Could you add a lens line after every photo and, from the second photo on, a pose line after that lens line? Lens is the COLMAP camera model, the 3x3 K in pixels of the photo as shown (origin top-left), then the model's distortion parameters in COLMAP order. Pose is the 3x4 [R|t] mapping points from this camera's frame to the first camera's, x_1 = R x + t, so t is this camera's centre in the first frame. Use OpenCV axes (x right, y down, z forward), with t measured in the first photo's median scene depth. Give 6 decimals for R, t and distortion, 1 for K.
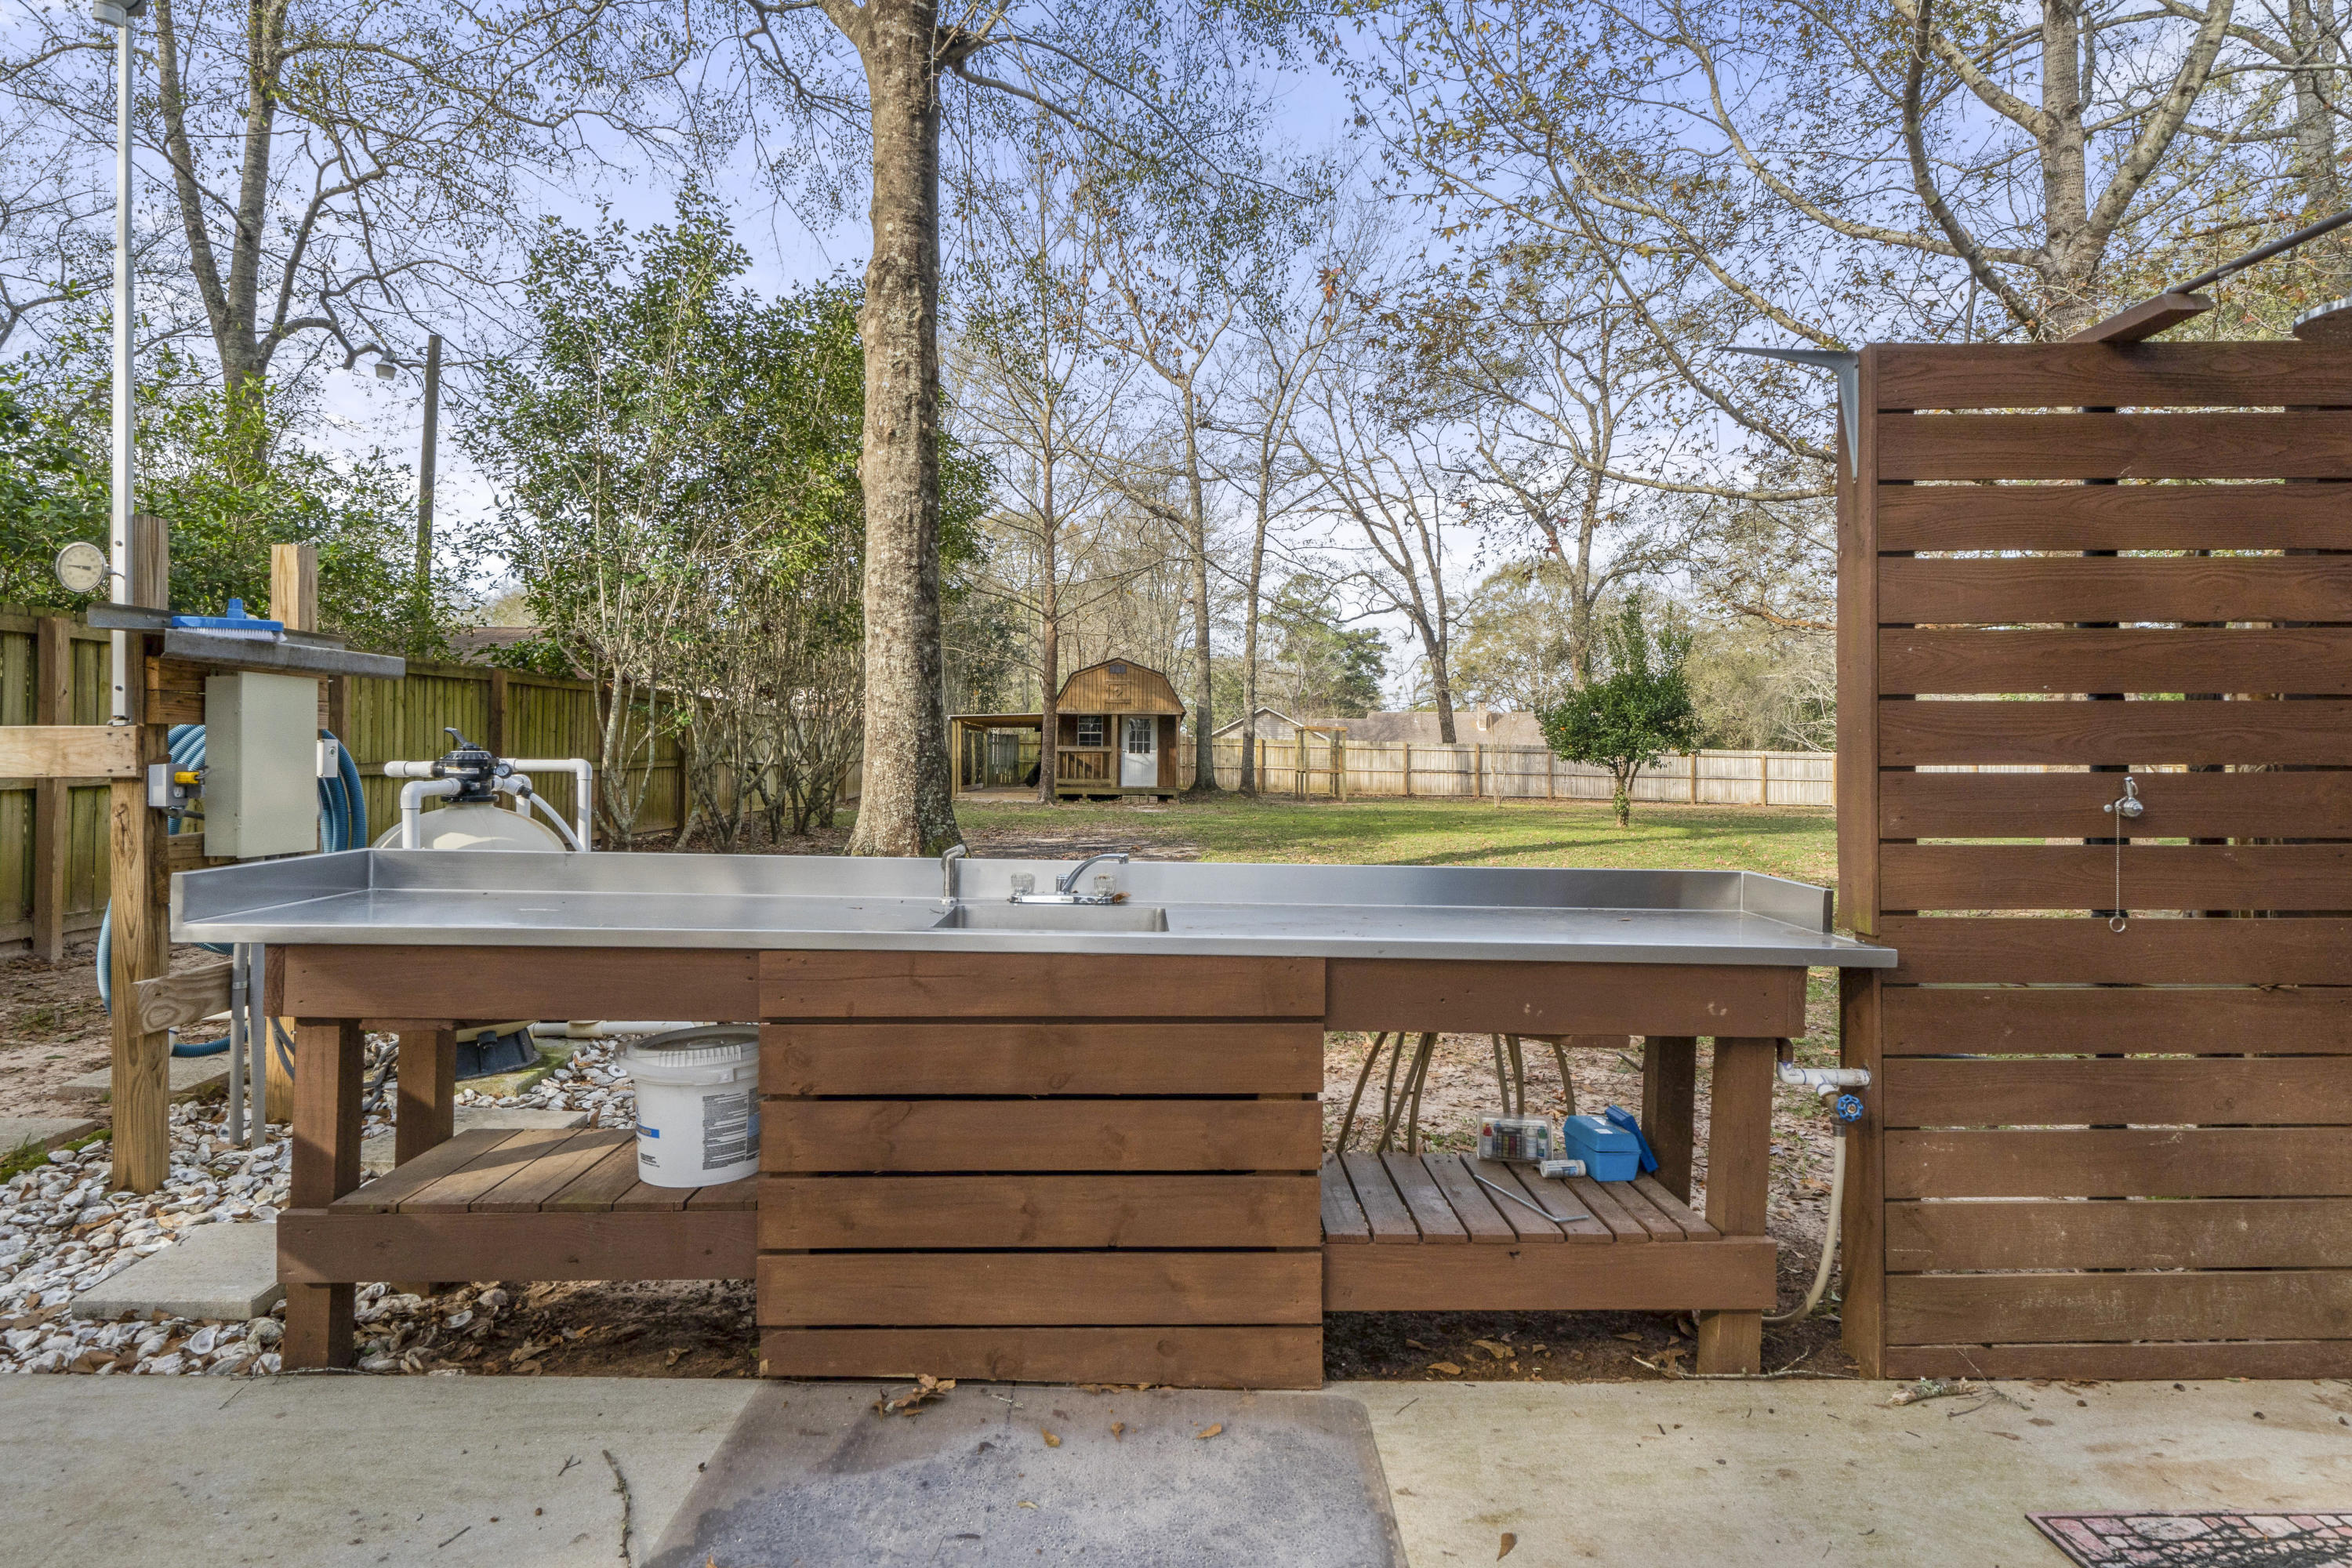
lens RADIAL K [[1195.5, 0, 1133.8], [0, 1195.5, 795.5], [0, 0, 1]] dist [-0.002063, 0.000475]
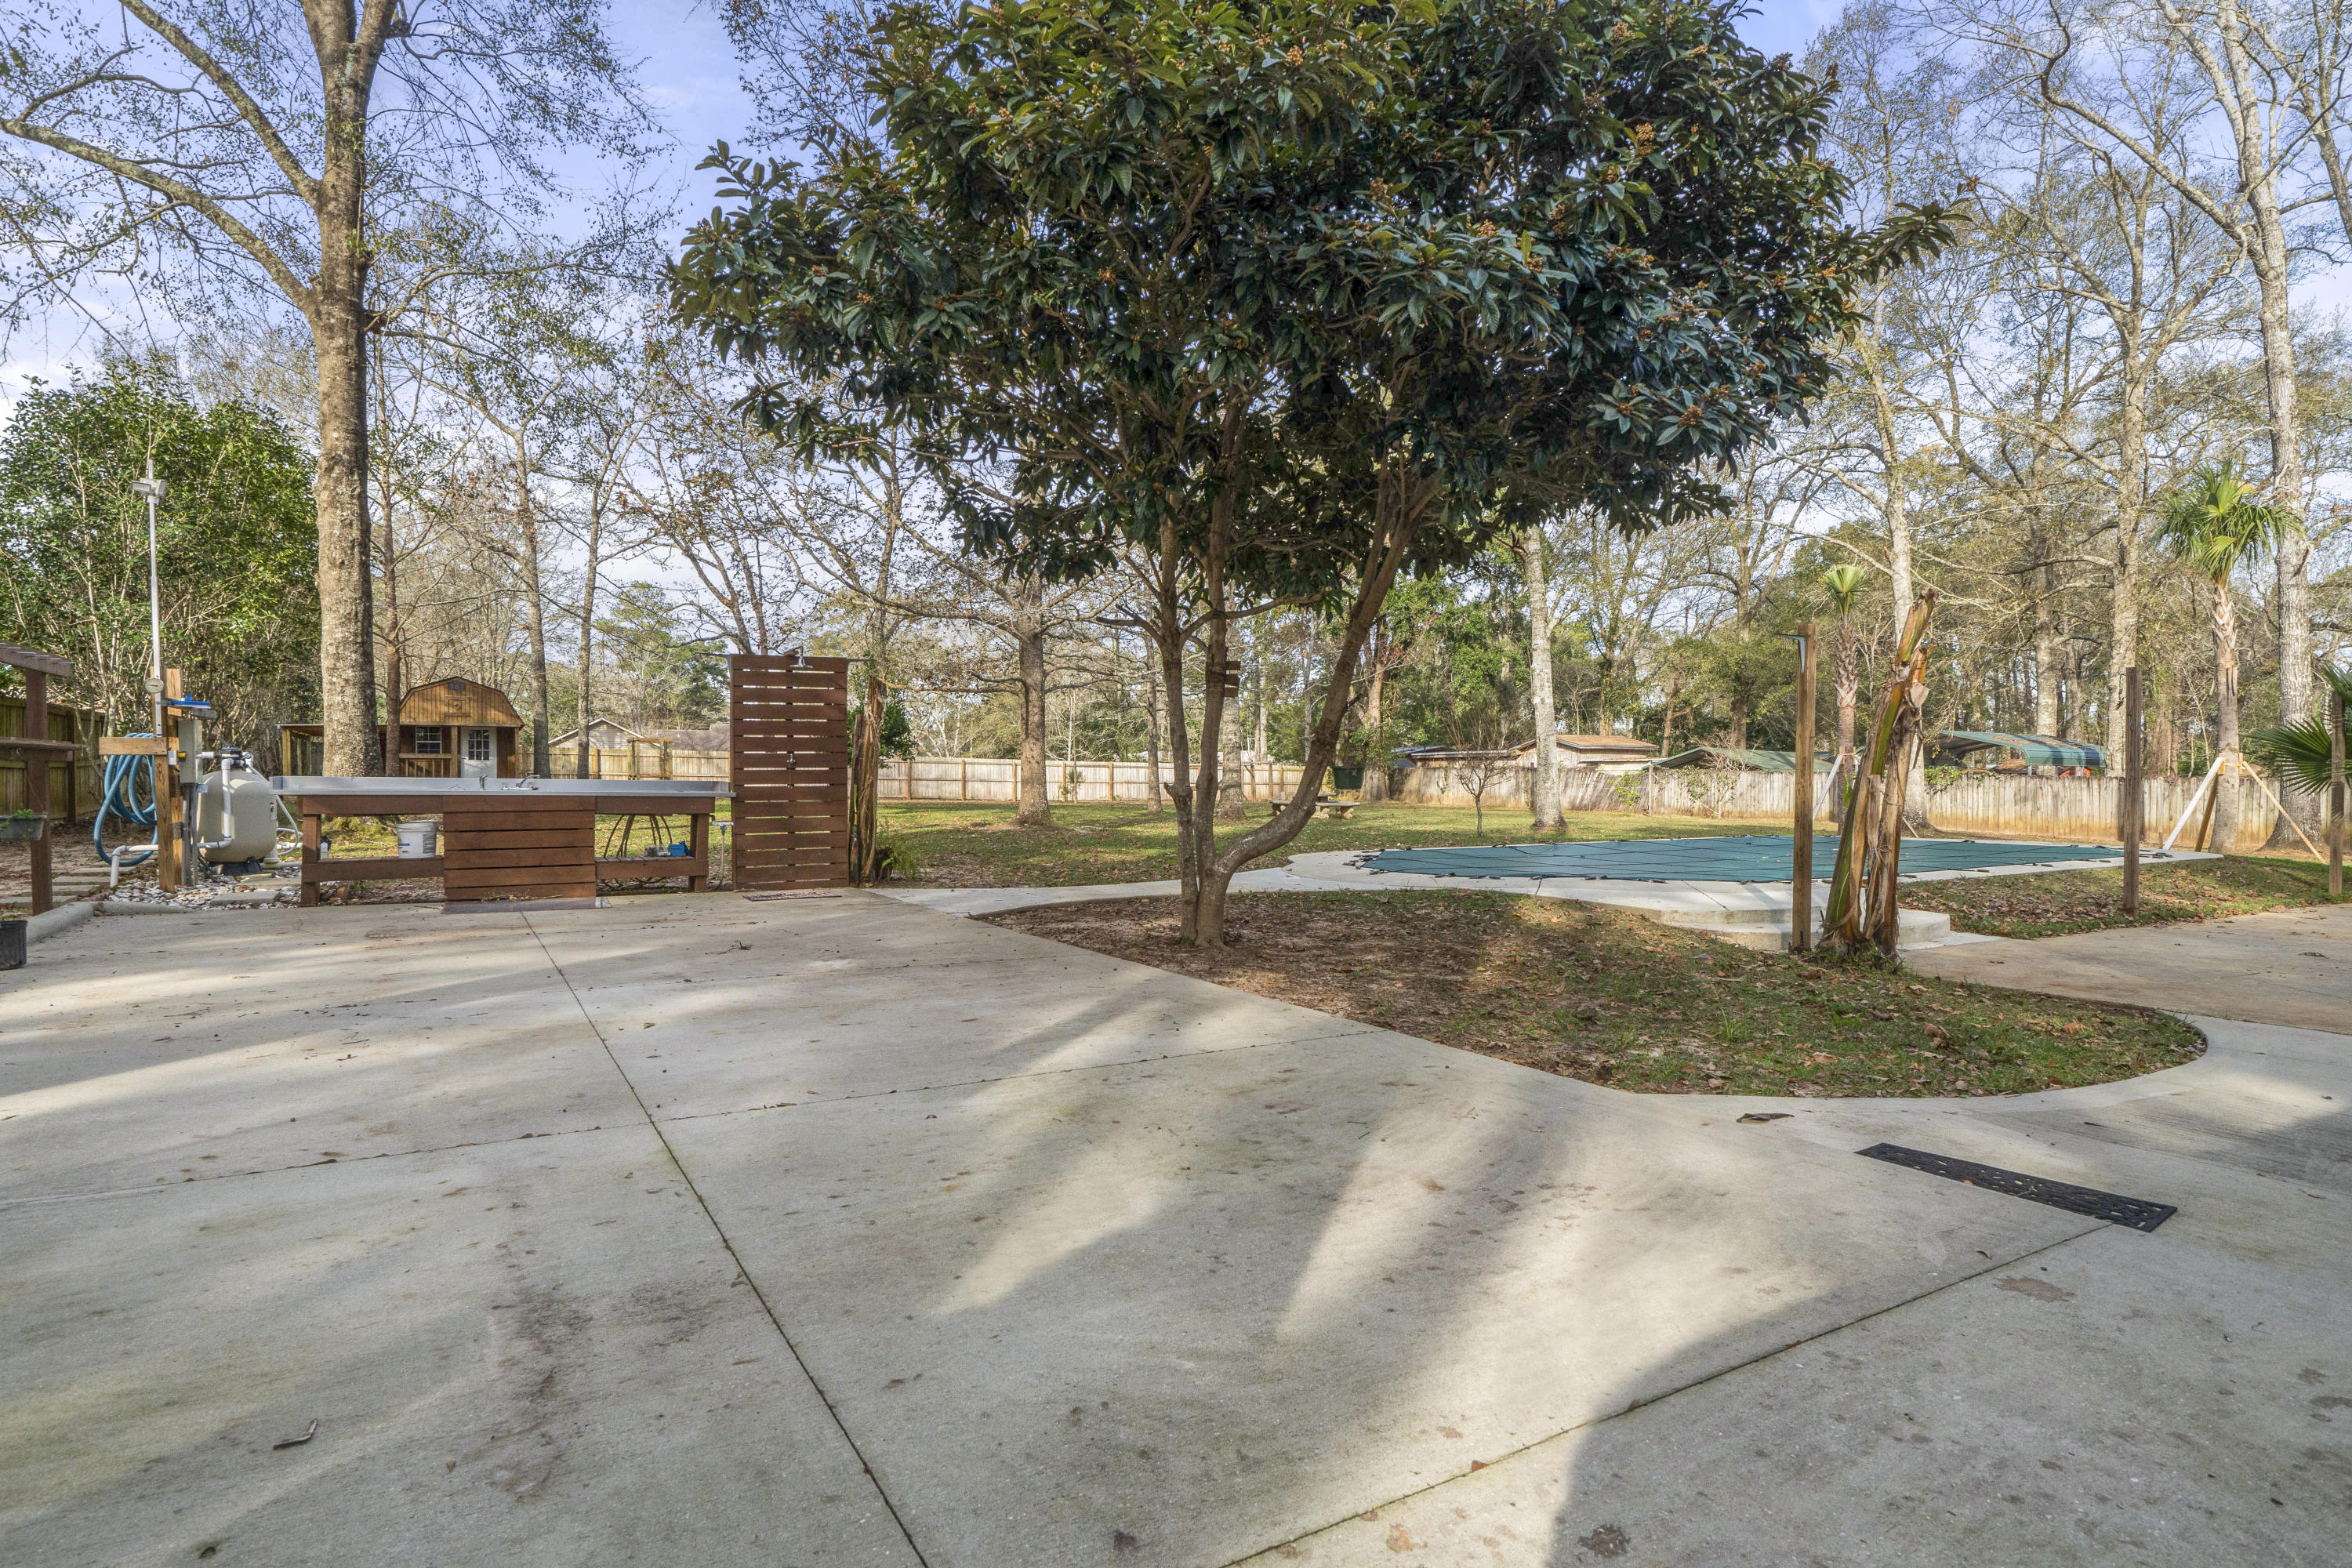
lens RADIAL K [[1195.5, 0, 1133.8], [0, 1195.5, 795.5], [0, 0, 1]] dist [-0.002063, 0.000475]
pose [[0.865565, -0.012231, 0.500647, -0.023828], [0.016999, 0.999843, -0.004962, 0.014374], [-0.500508, 0.012805, 0.865637, -0.283564]]
